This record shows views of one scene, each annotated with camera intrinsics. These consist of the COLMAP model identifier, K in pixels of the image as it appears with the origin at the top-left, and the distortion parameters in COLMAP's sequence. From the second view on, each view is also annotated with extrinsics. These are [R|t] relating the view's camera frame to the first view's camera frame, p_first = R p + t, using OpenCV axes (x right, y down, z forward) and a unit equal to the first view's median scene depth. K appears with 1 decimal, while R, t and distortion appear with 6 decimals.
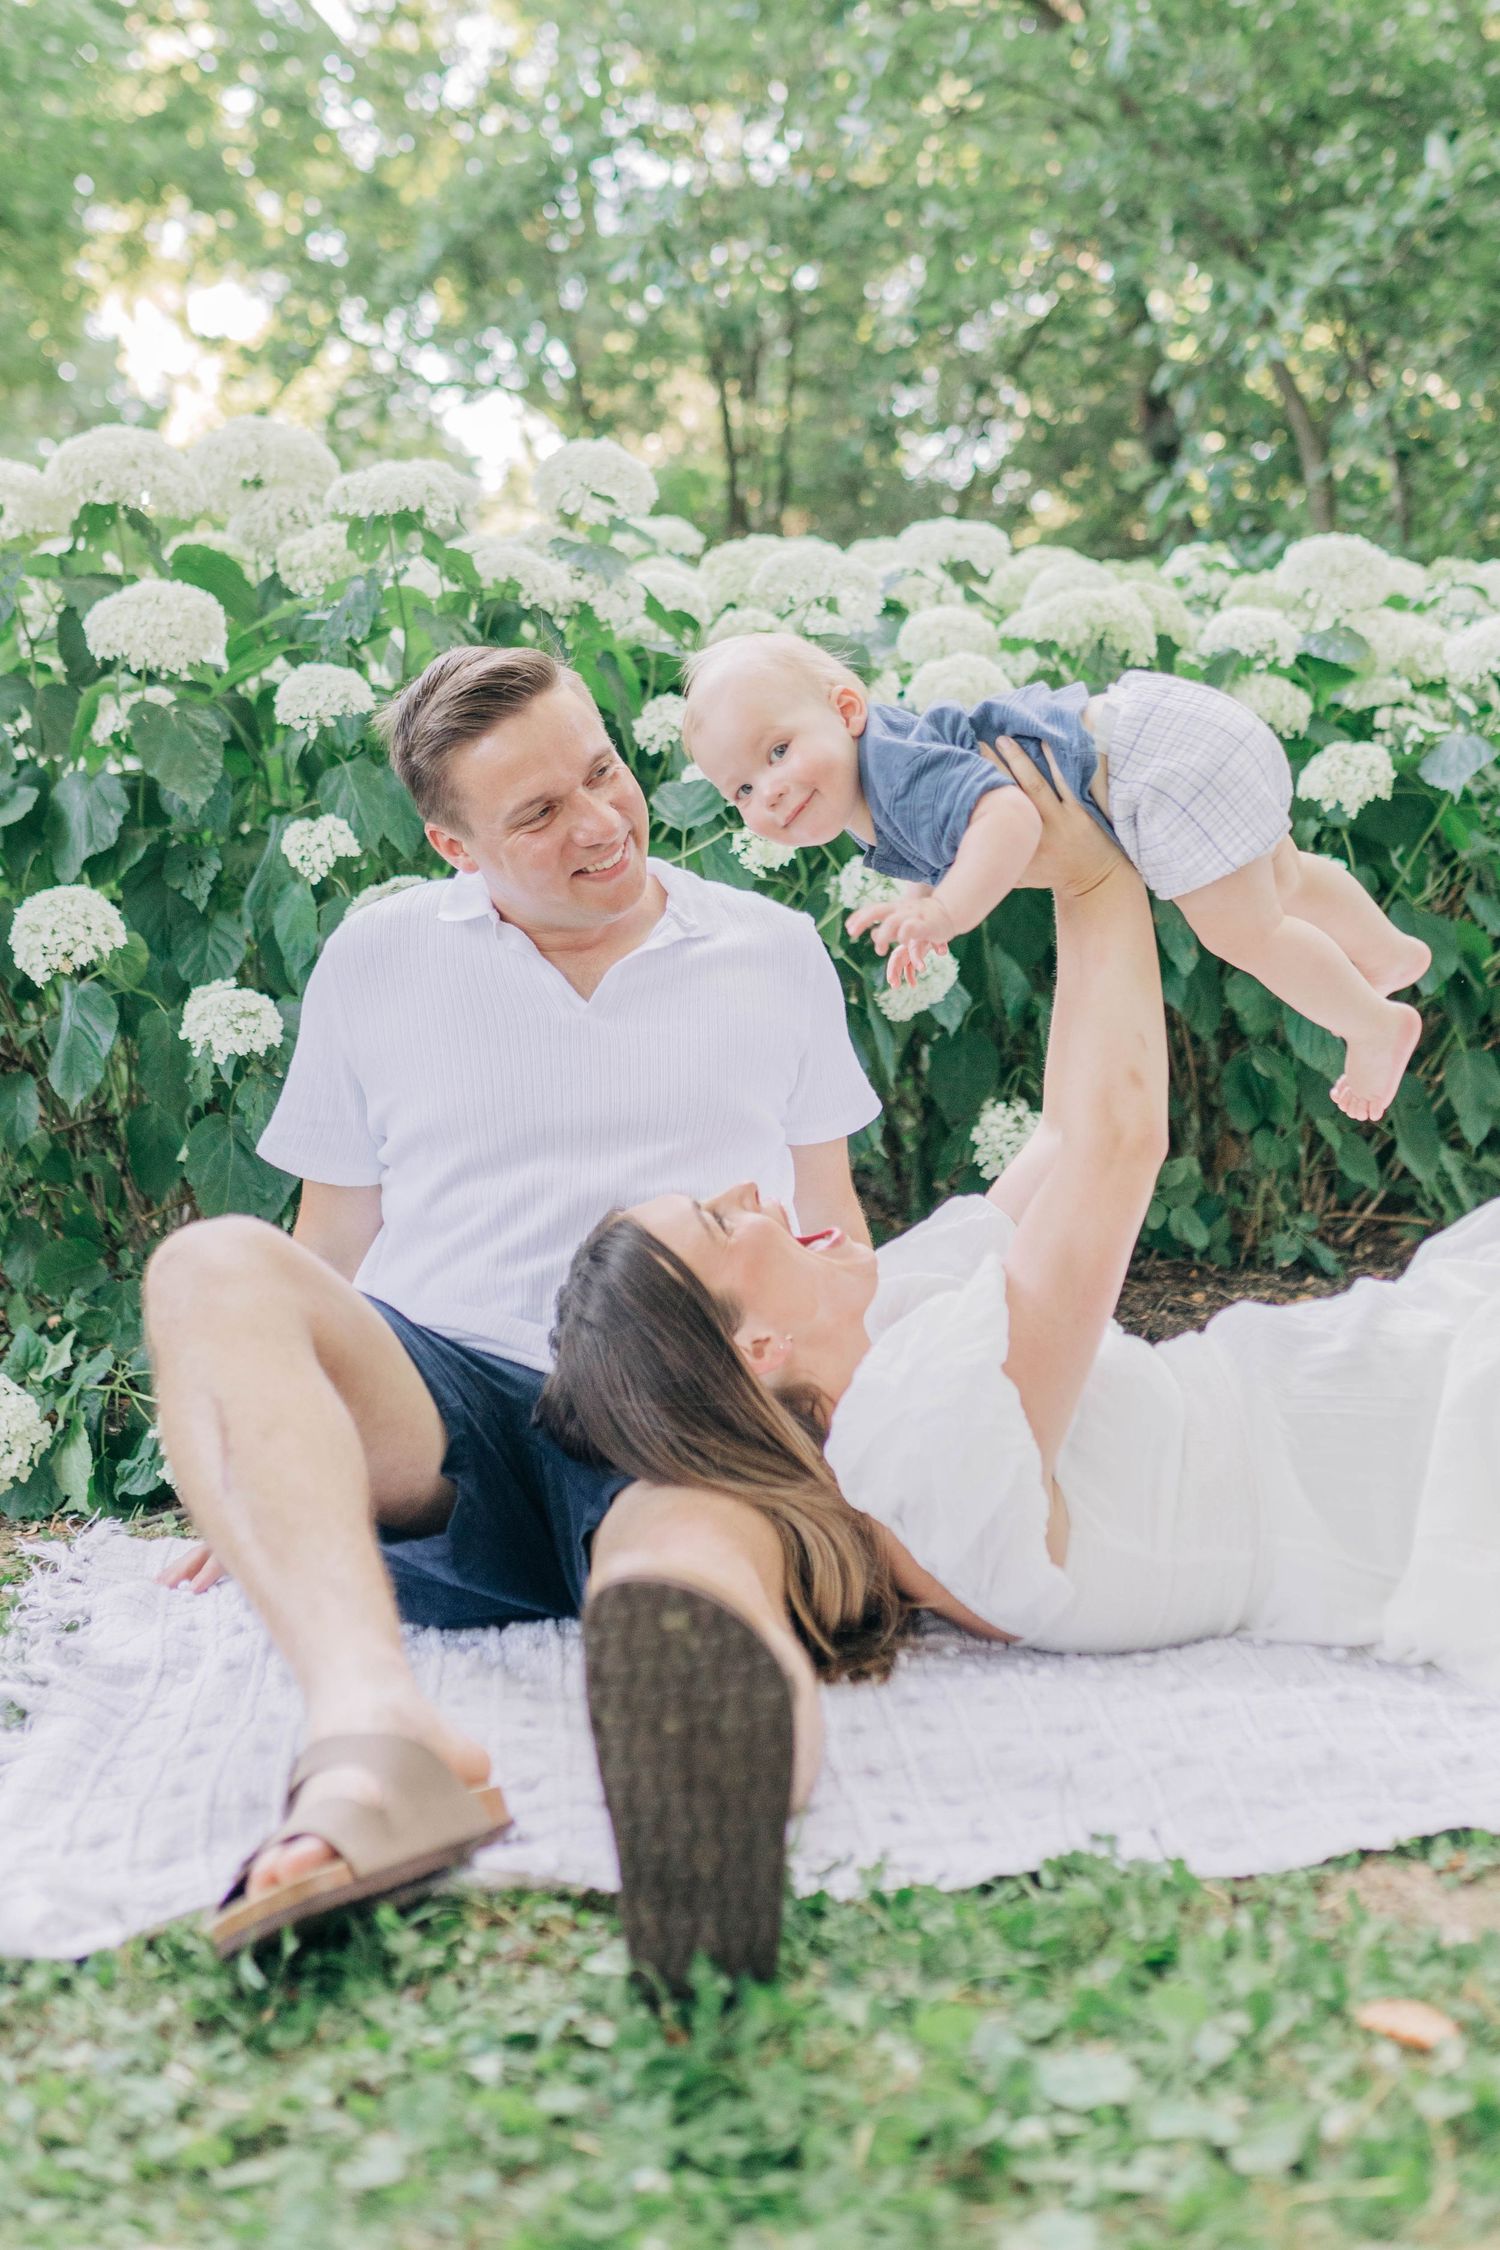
lens RADIAL K [[2789.3, 0, 802.4], [0, 2789.3, 812.2], [0, 0, 1]] dist [-0.013889, -0.053757]
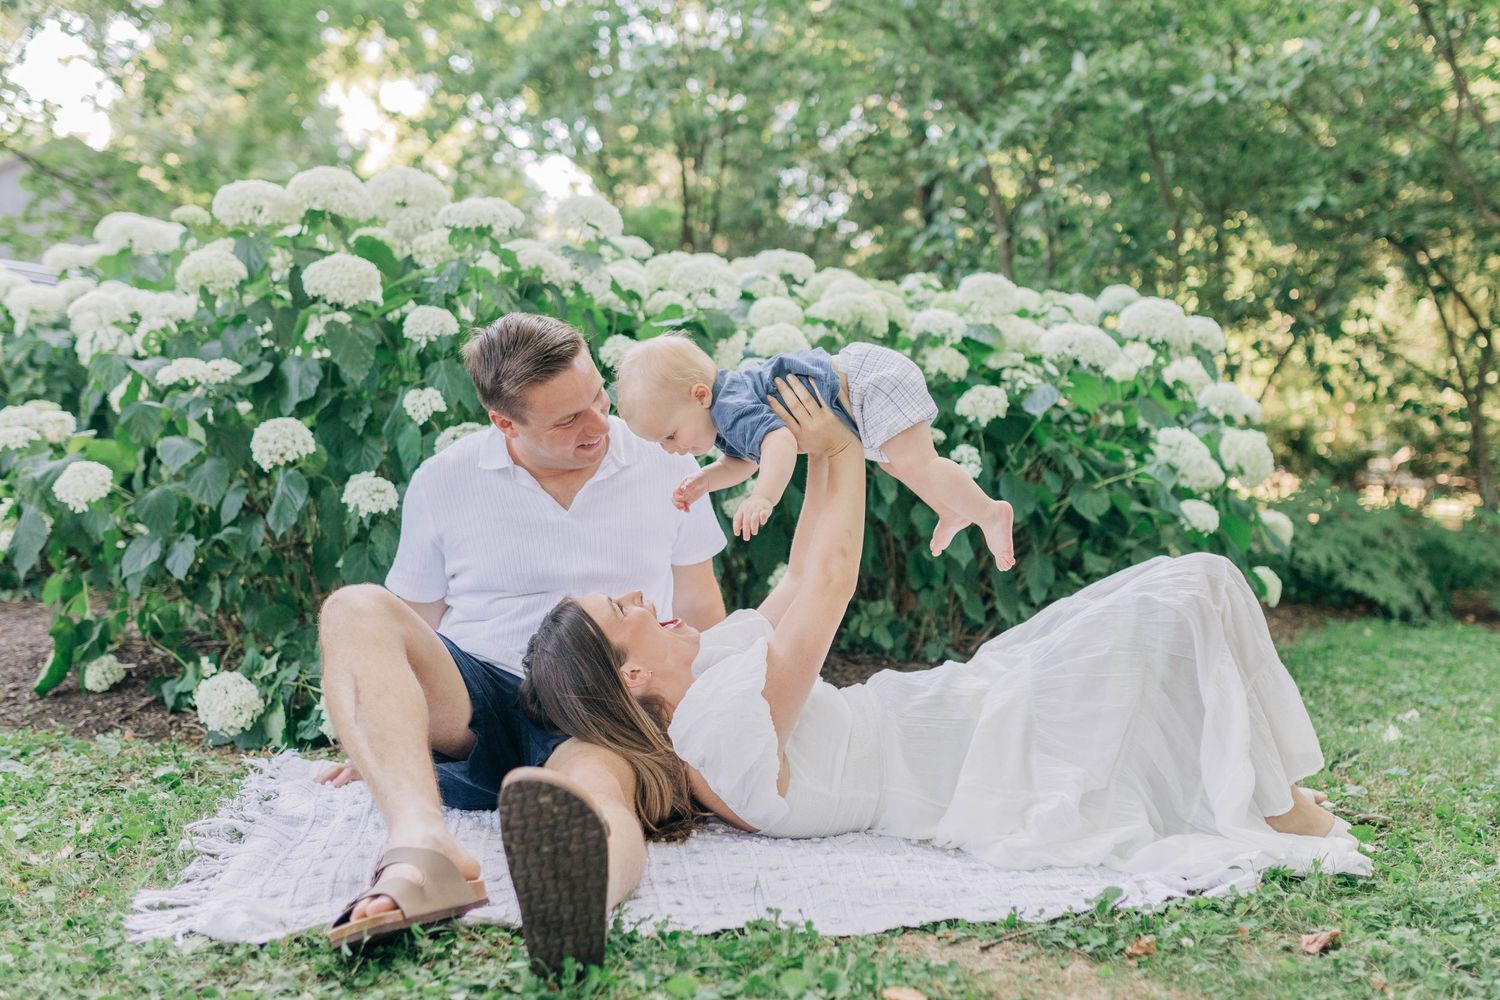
lens RADIAL K [[1583.1, 0, 806.8], [0, 1583.1, 508.2], [0, 0, 1]] dist [-0.037768, 0.008832]
pose [[0.996310, 0.062139, 0.059205, 0.022243], [-0.065653, 0.996074, 0.059382, 0.001967], [-0.055283, -0.063049, 0.996478, -0.067470]]
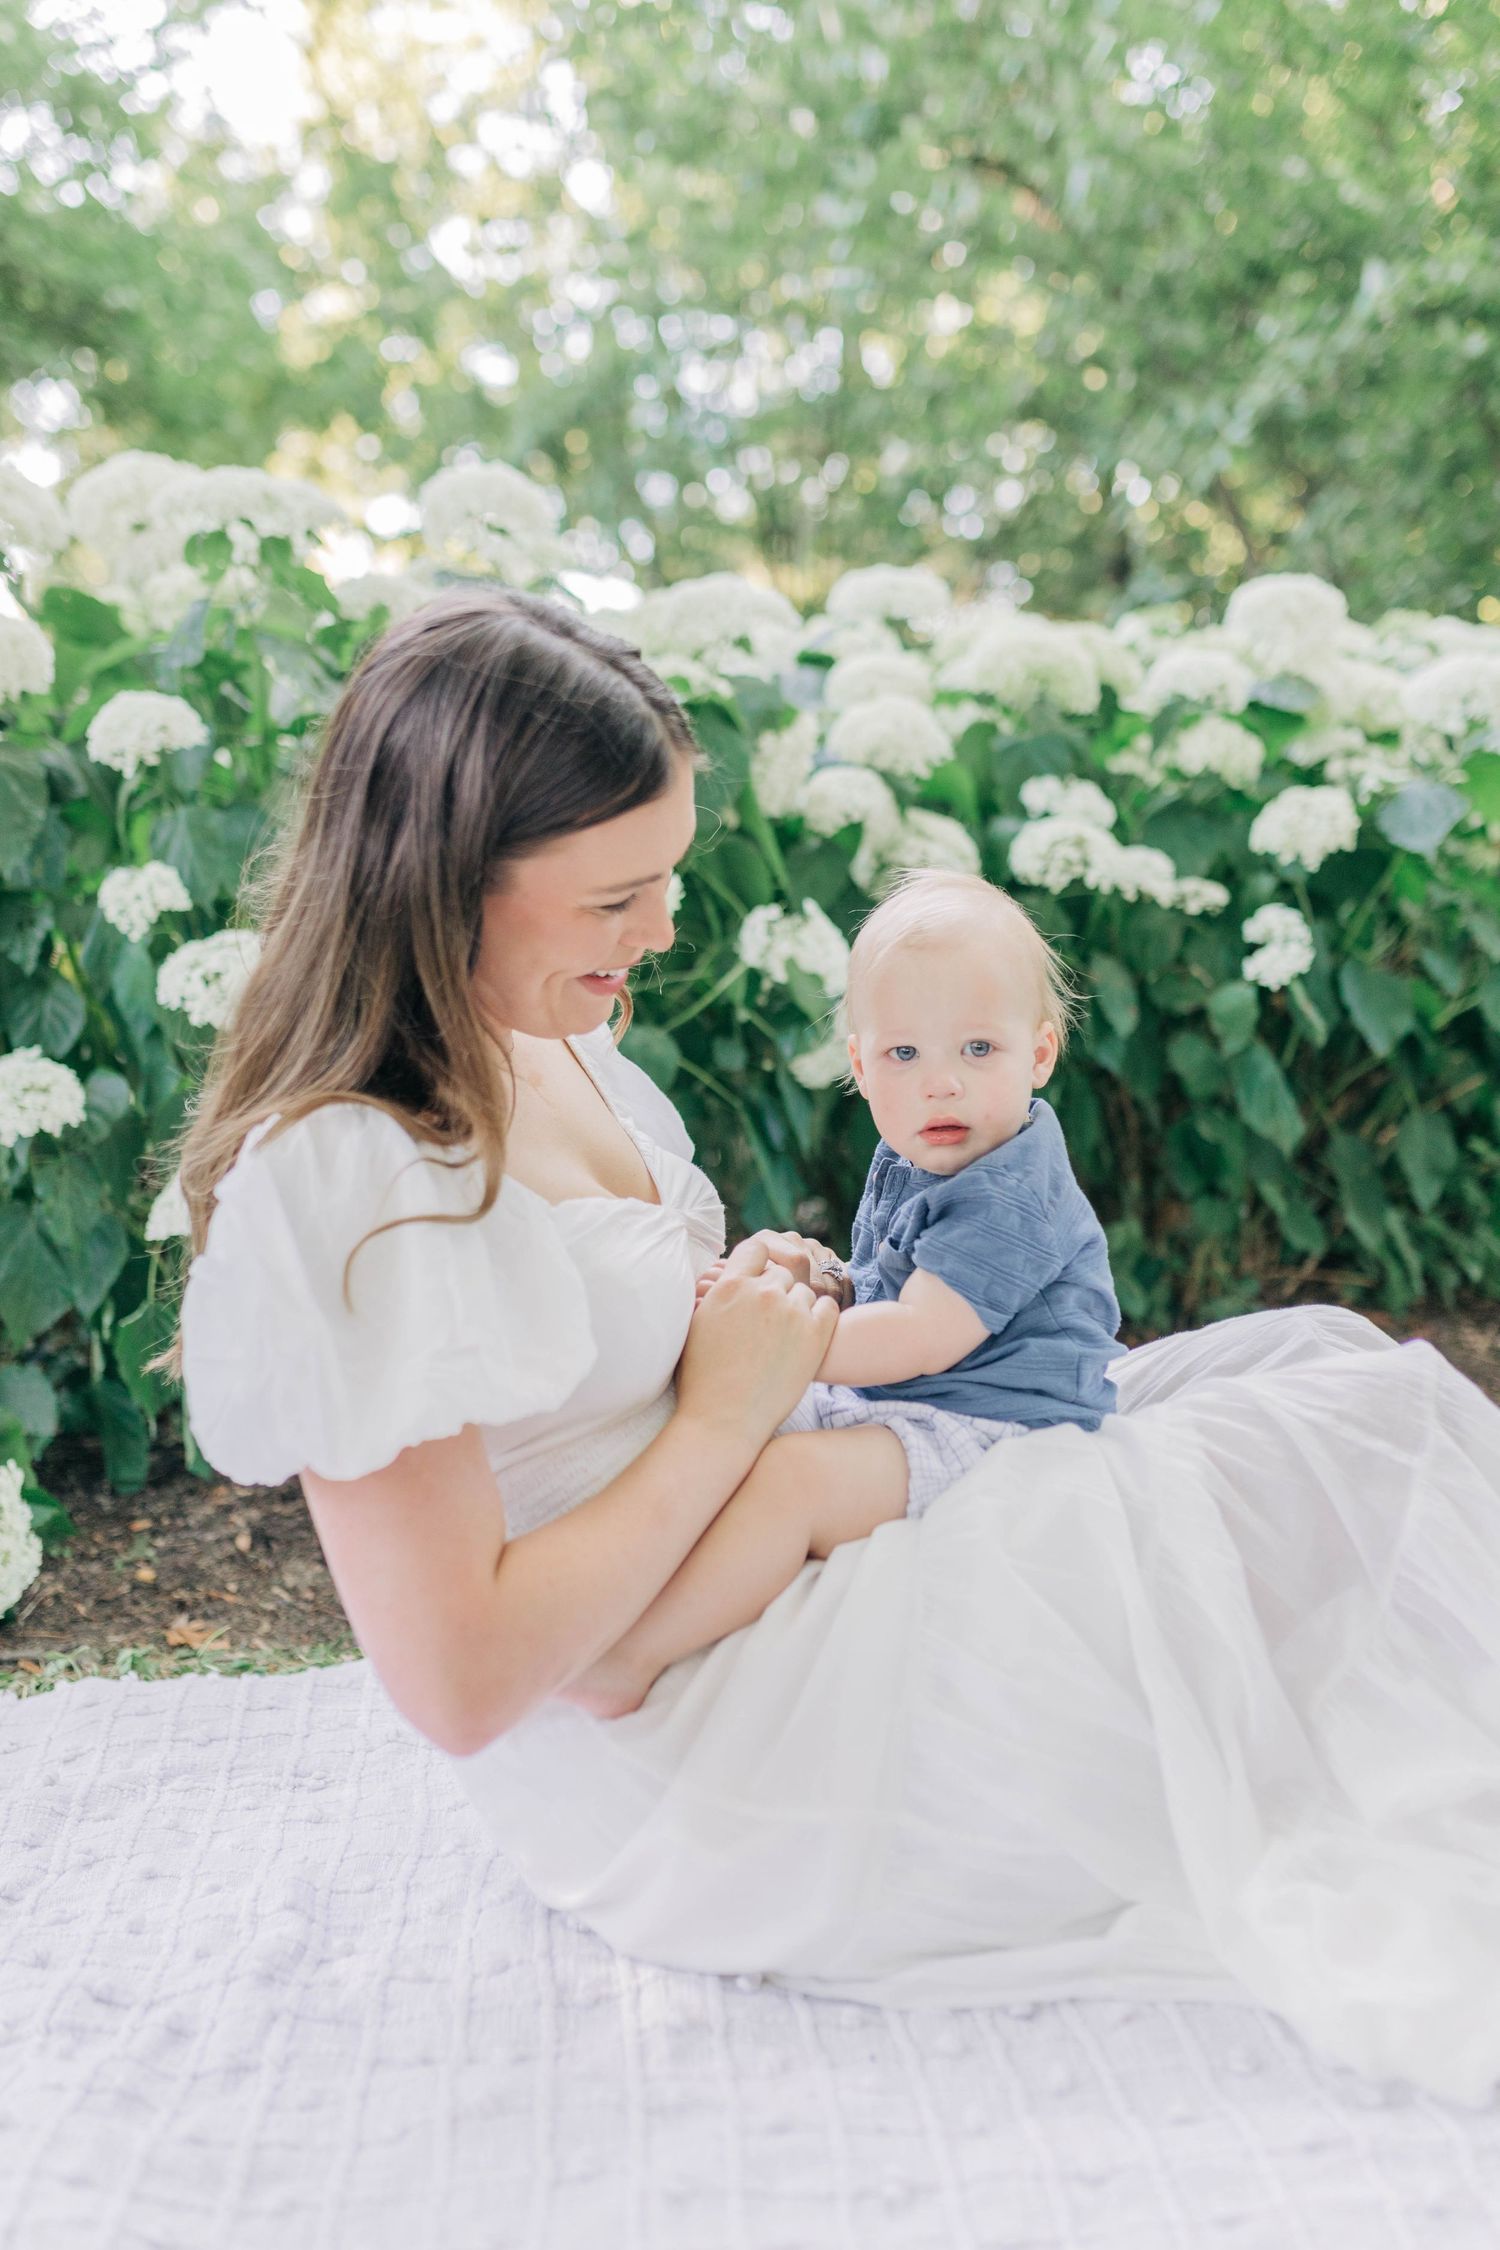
lens RADIAL K [[2122.9, 0, 750.0], [0, 2122.9, 1125.0], [0, 0, 1]] dist [-0.002267, 0.008290]
pose [[0.998804, -0.003766, -0.048751, 0.051746], [0.008629, 0.994957, 0.099926, 0.017066], [0.048129, -0.100227, 0.993800, 0.312090]]
